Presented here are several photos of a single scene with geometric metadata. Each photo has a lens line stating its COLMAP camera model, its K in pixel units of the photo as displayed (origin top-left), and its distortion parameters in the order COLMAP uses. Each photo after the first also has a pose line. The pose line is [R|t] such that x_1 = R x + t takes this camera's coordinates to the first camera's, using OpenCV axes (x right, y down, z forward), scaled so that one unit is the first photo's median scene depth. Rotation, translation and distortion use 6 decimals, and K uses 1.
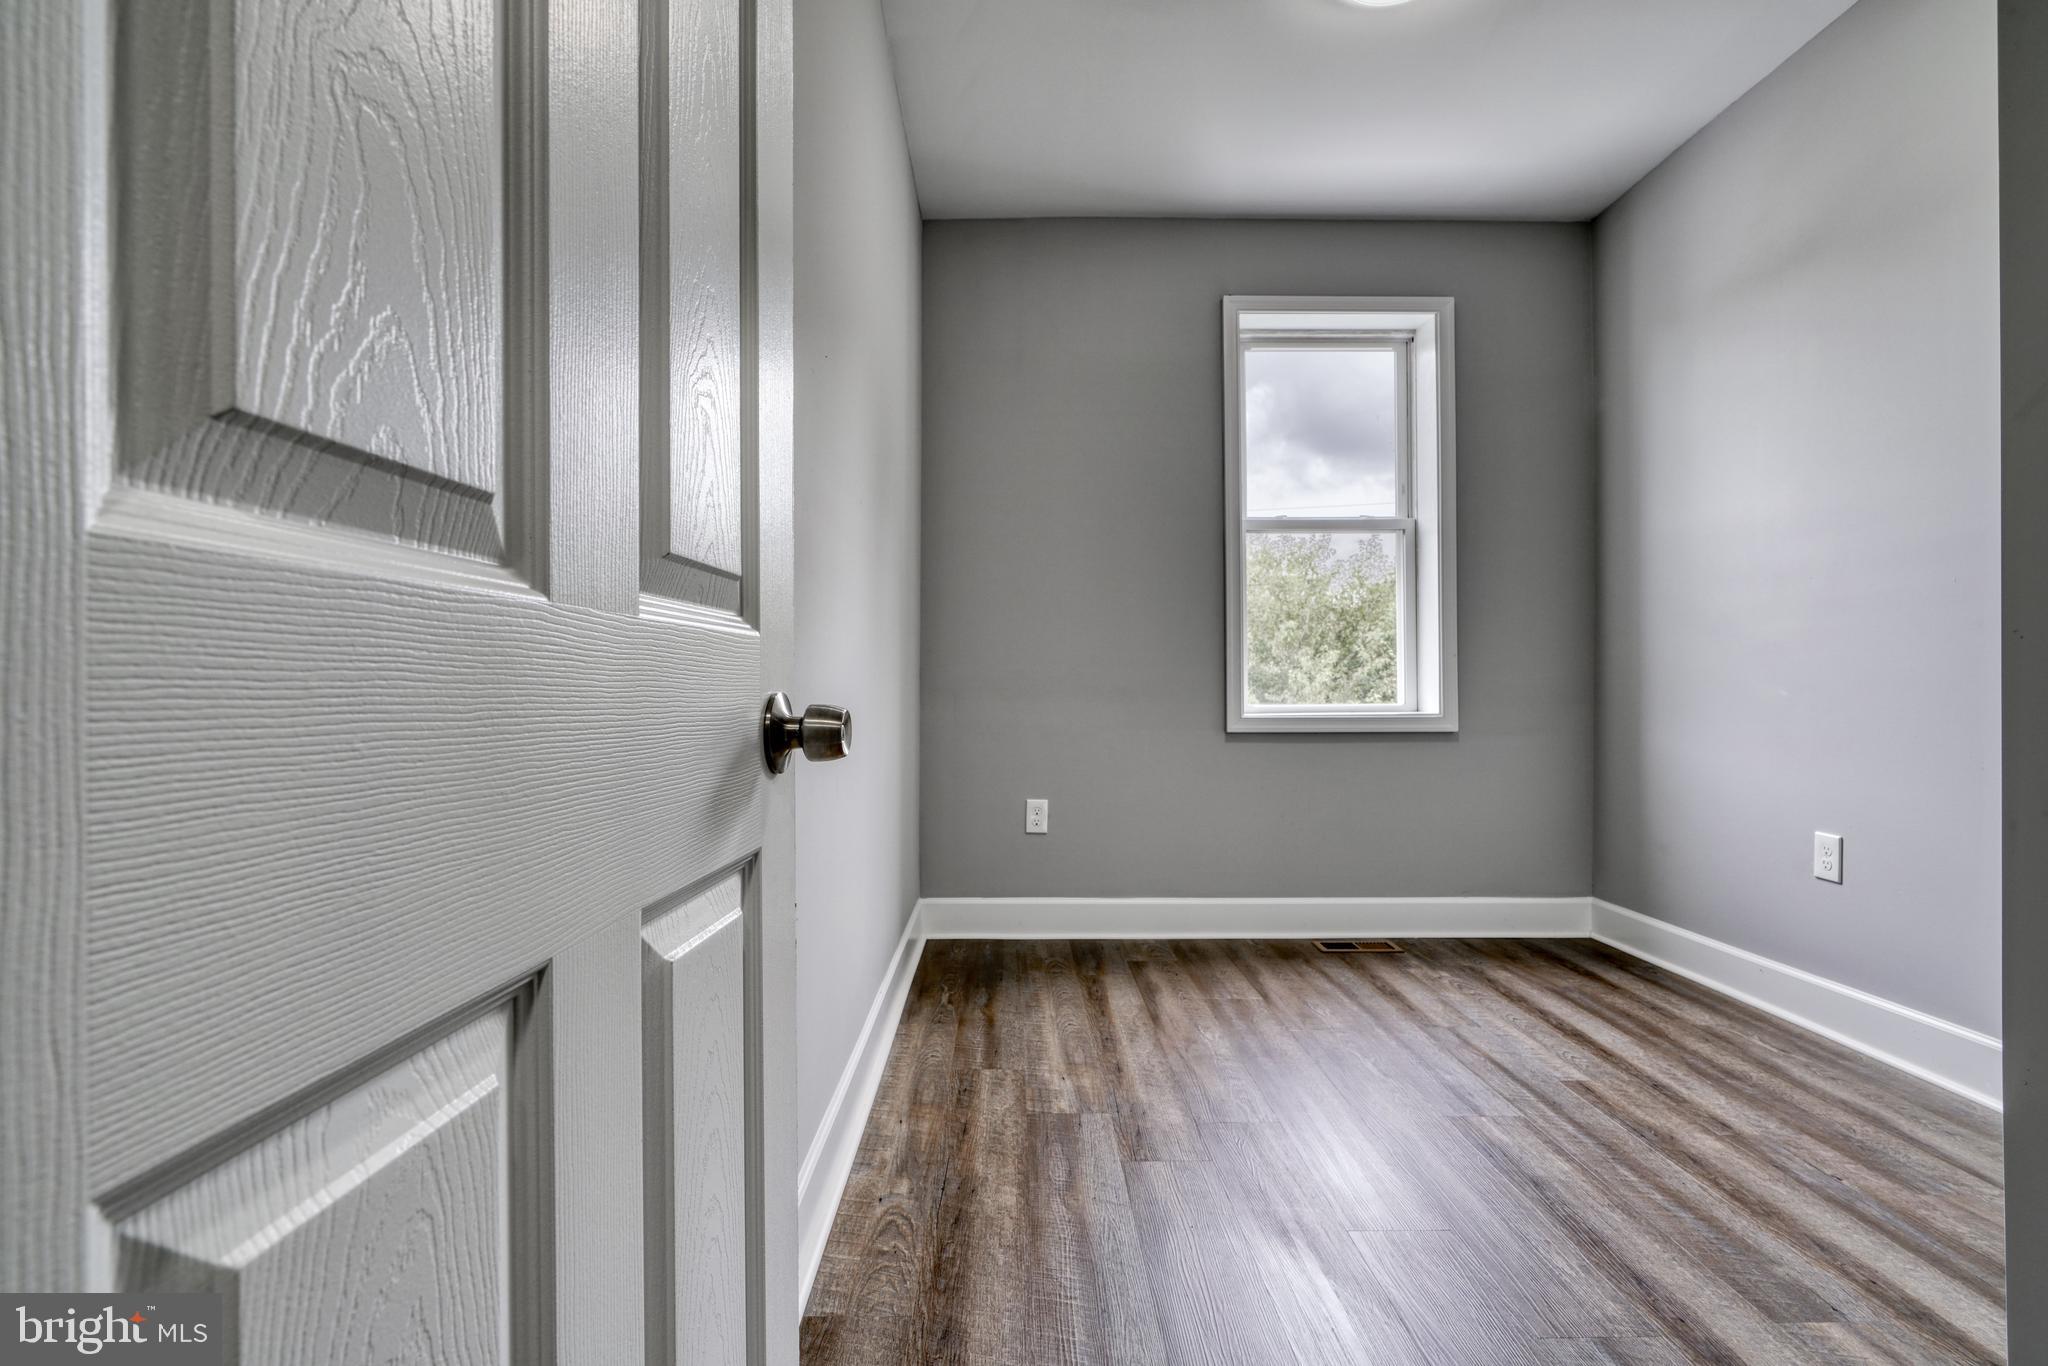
lens RADIAL K [[957.1, 0, 1023.3], [0, 957.1, 687.9], [0, 0, 1]] dist [-0.003349, 0.000485]
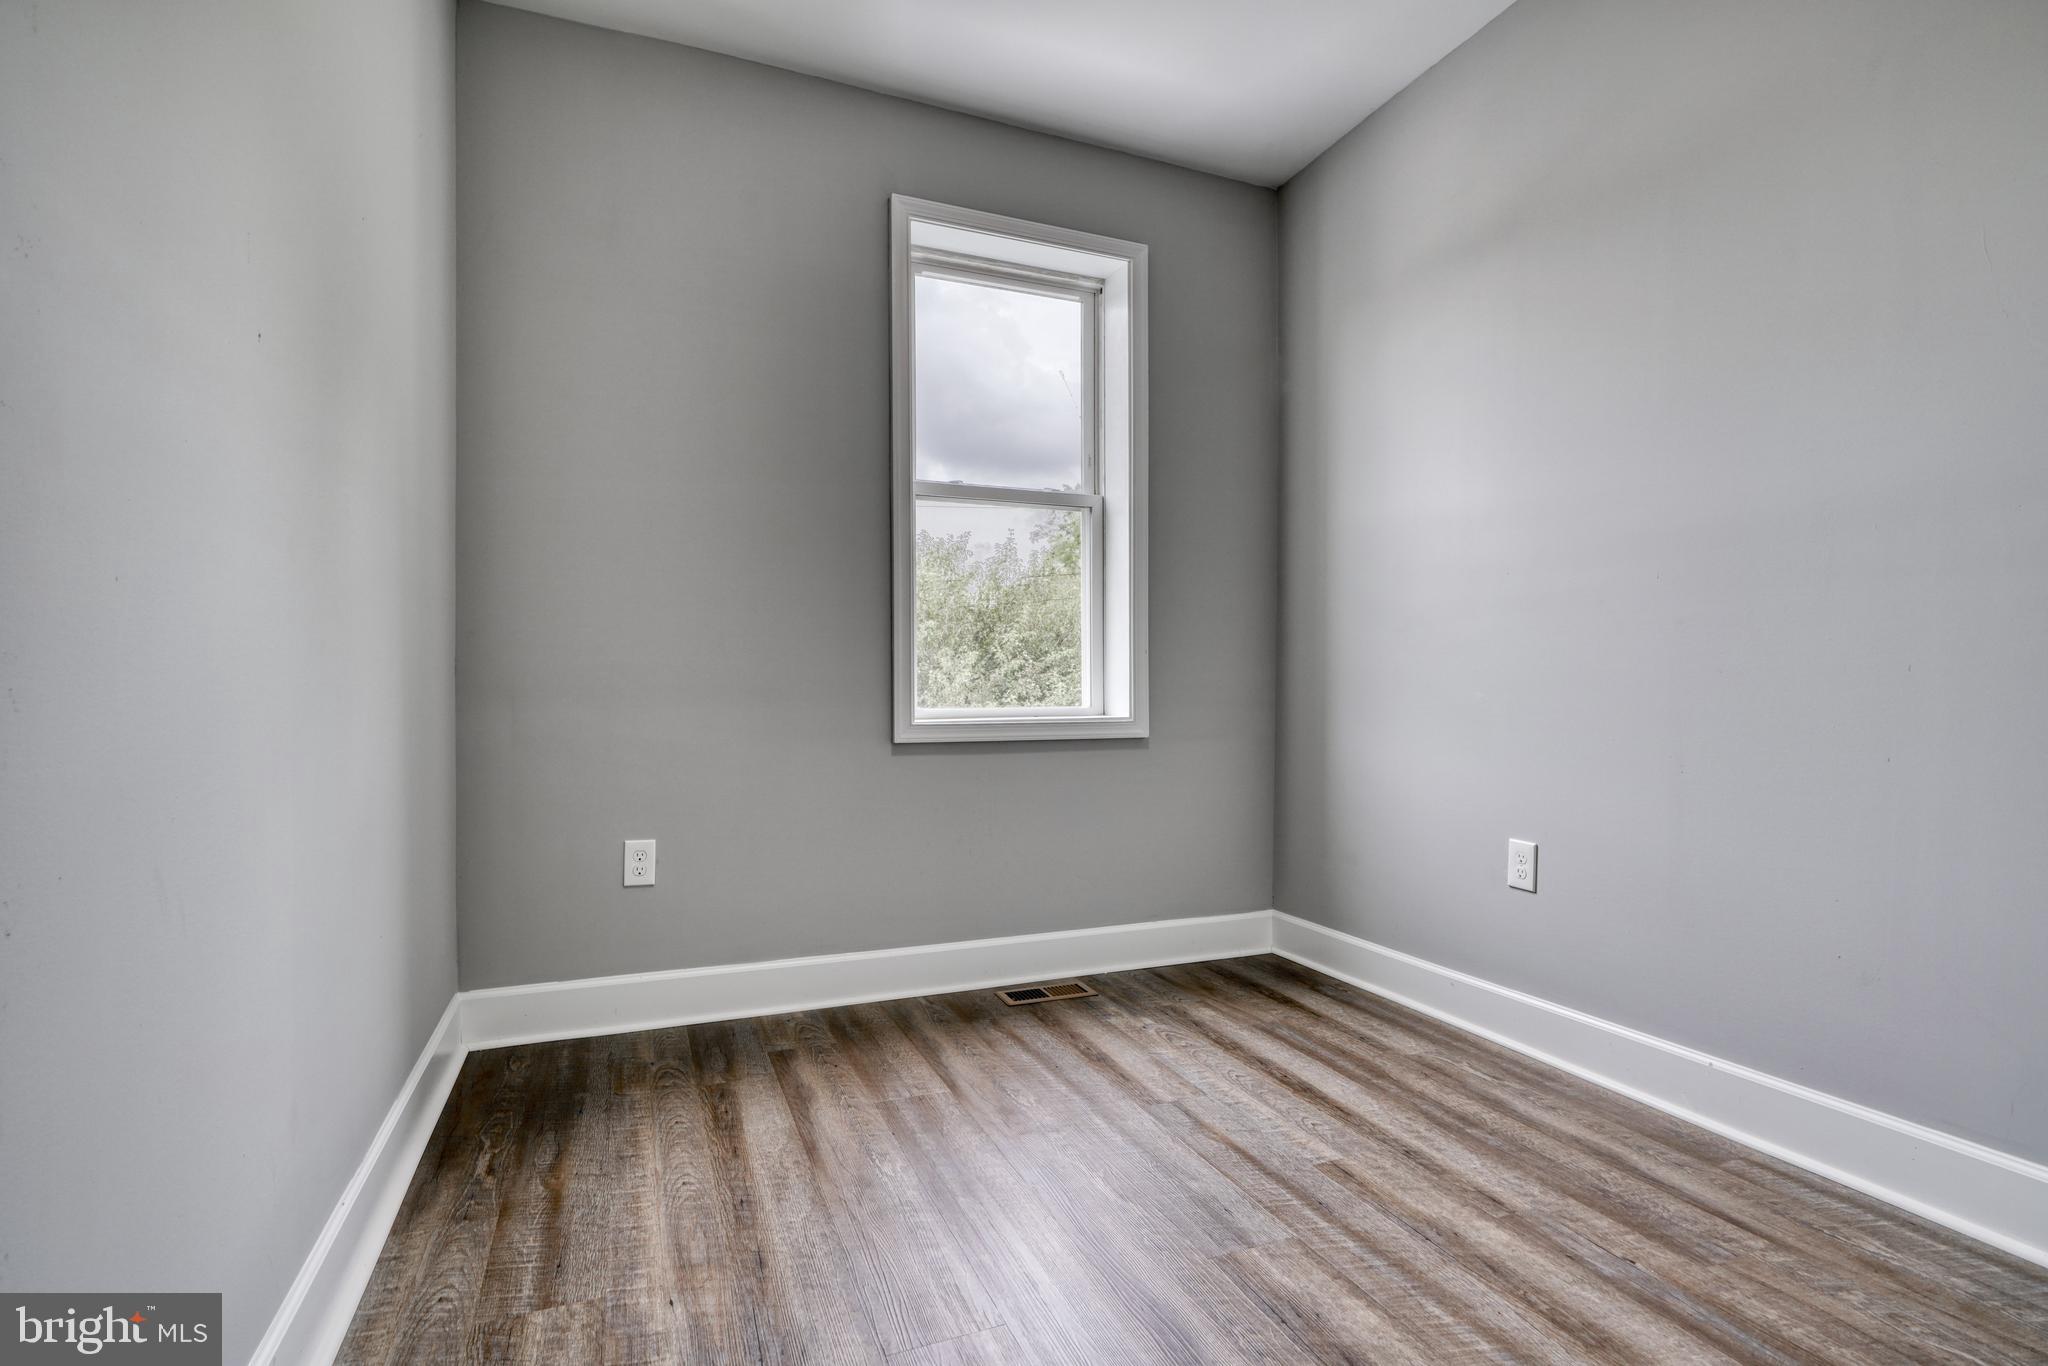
lens RADIAL K [[959.3, 0, 1018.5], [0, 959.3, 691.4], [0, 0, 1]] dist [-0.015181, 0.007238]
pose [[0.931227, 0.000204, 0.364440, 0.021644], [-0.001223, 0.999996, 0.002565, 0.001378], [-0.364438, -0.002835, 0.931223, 0.275826]]
